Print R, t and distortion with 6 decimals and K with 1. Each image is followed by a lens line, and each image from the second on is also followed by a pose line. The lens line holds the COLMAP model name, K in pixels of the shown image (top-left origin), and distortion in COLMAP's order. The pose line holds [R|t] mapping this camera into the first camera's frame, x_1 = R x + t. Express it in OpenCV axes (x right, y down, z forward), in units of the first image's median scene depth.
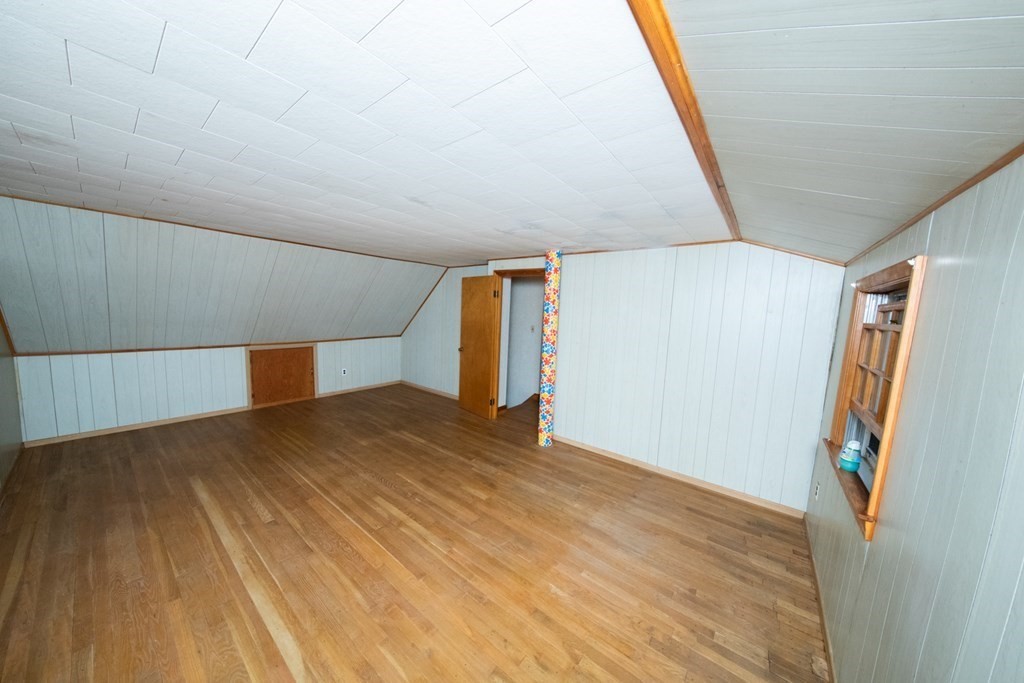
lens RADIAL K [[324.7, 0, 512.5], [0, 324.7, 343.6], [0, 0, 1]] dist [-0.002352, -0.000269]
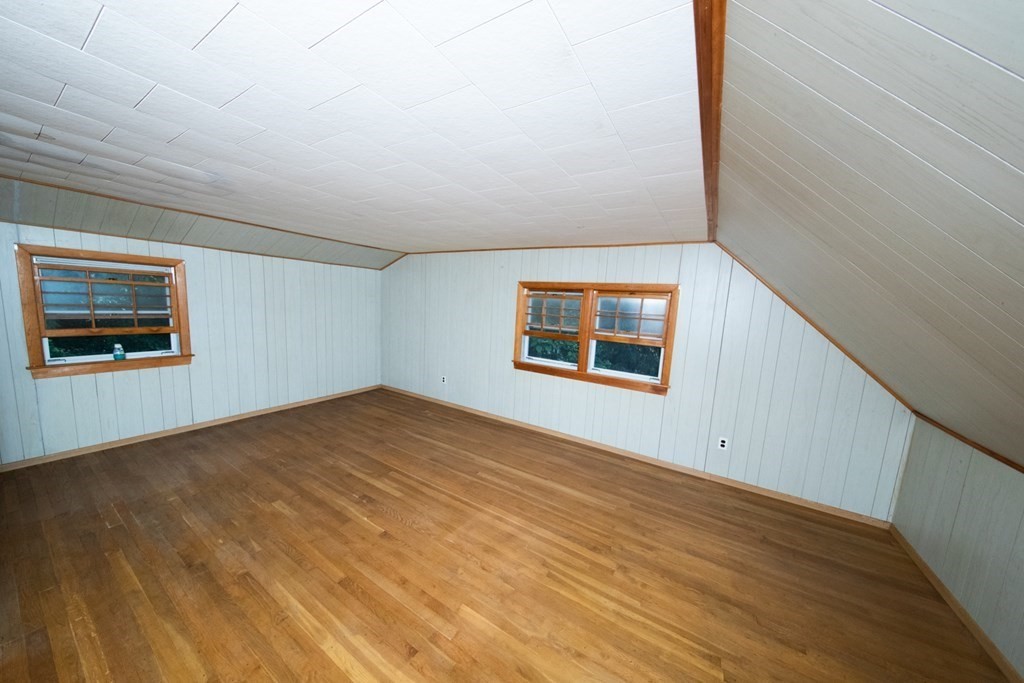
lens RADIAL K [[324.7, 0, 512.2], [0, 324.7, 345.1], [0, 0, 1]] dist [-0.002352, -0.000269]
pose [[-0.988533, -0.076648, -0.130103, -0.611328], [-0.105559, 0.966868, 0.232430, -0.232970], [0.107977, 0.243498, -0.963872, 1.932874]]
